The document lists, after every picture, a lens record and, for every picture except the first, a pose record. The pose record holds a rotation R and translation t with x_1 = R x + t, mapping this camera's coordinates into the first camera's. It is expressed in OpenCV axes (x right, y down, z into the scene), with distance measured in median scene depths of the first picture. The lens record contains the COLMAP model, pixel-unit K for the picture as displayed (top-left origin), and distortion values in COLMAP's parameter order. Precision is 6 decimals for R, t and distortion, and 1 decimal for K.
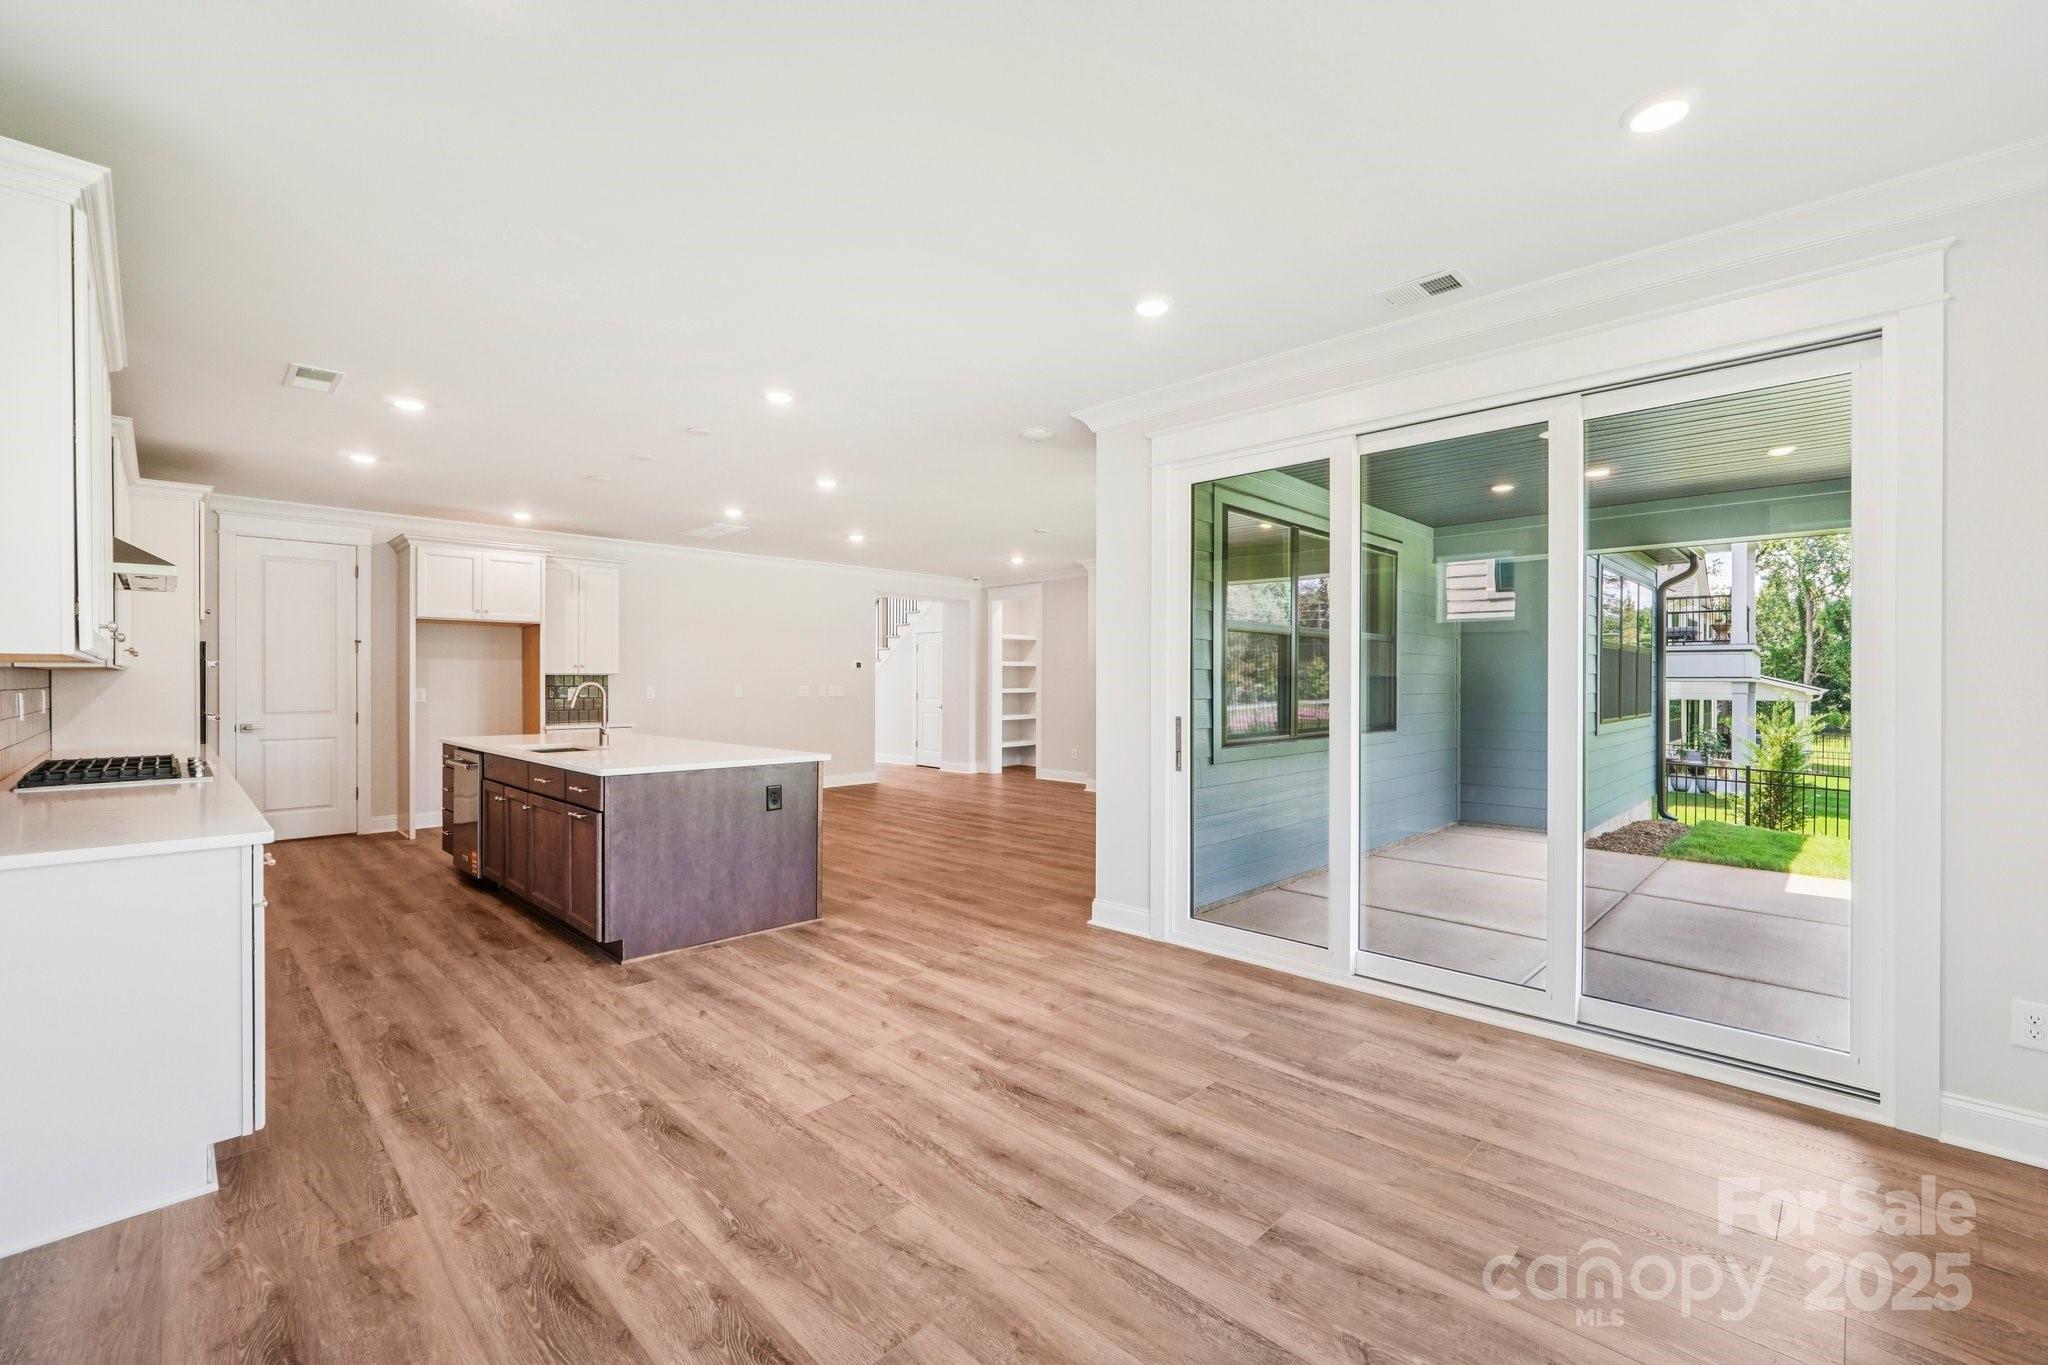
lens RADIAL K [[857.0, 0, 1024.0], [0, 857.0, 682.5], [0, 0, 1]] dist [-0.001045, -0.000159]
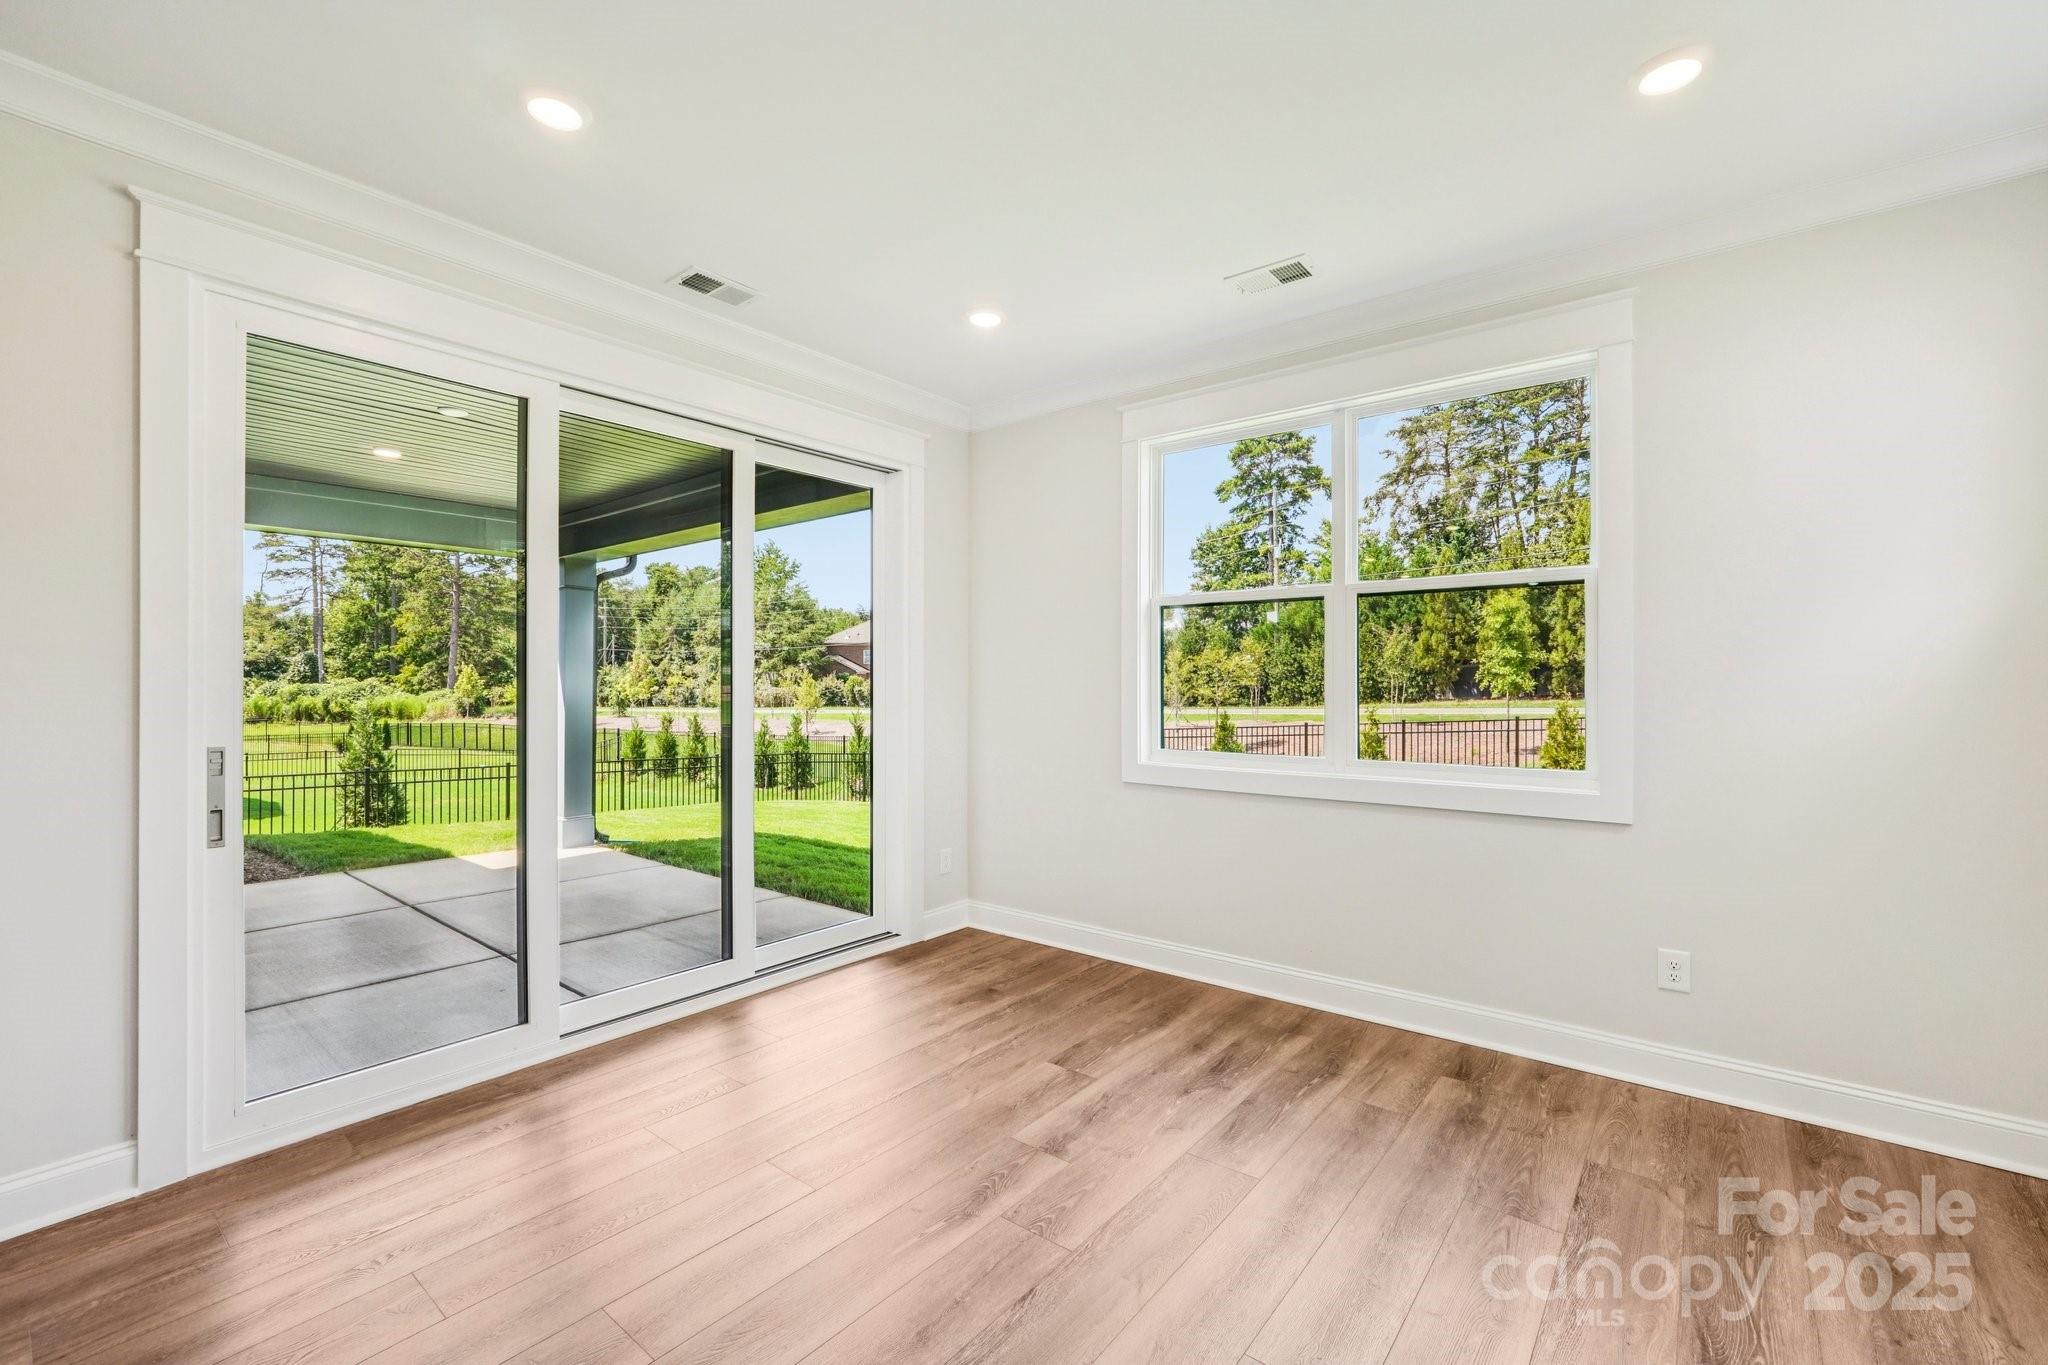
lens RADIAL K [[870.5, 0, 1024.0], [0, 870.5, 682.5], [0, 0, 1]] dist [0.040764, 0.000150]
pose [[-0.094561, 0.009371, 0.995475, -0.635089], [0.001329, 0.999956, -0.009287, 0.013688], [-0.995518, 0.000445, -0.094570, 0.806878]]
